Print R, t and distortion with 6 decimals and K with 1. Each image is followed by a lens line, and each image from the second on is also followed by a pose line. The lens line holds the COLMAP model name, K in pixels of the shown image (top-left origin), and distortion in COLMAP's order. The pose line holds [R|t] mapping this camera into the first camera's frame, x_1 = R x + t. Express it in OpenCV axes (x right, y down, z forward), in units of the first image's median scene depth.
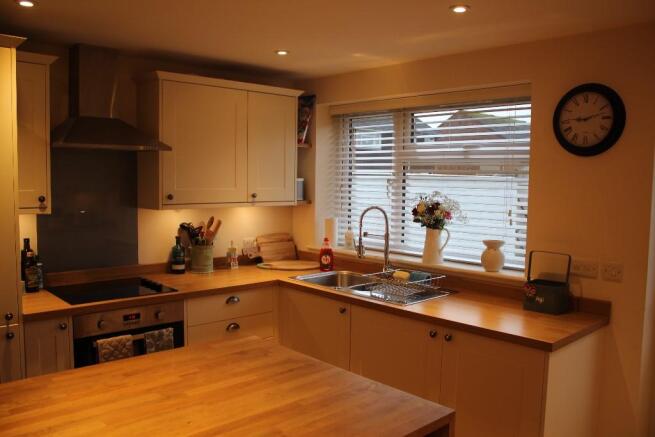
lens RADIAL K [[541.5, 0, 327.4], [0, 541.5, 219.1], [0, 0, 1]] dist [-0.128685, 0.047514]
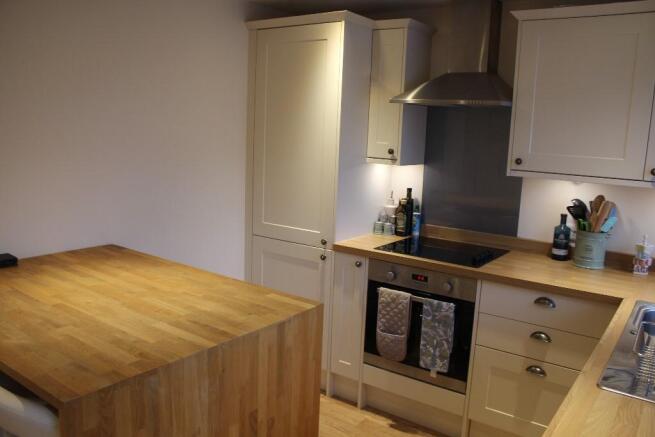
lens RADIAL K [[541.5, 0, 327.1], [0, 541.5, 221.9], [0, 0, 1]] dist [-0.128685, 0.047514]
pose [[0.194061, 0.159053, -0.968009, 0.513264], [-0.111824, 0.983923, 0.139250, -0.032850], [0.974595, 0.081223, 0.208727, 0.593104]]
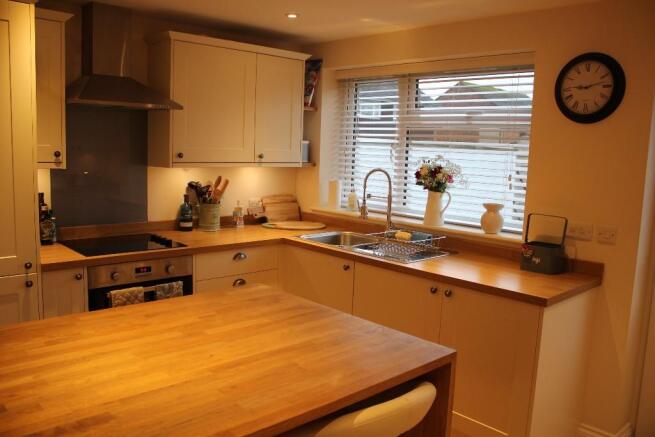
lens RADIAL K [[541.5, 0, 326.7], [0, 541.5, 218.0], [0, 0, 1]] dist [-0.128685, 0.047514]
pose [[0.999759, 0.021220, 0.005607, -0.017496], [-0.021495, 0.998271, 0.054709, 0.017951], [-0.004436, -0.054816, 0.998487, -0.035529]]
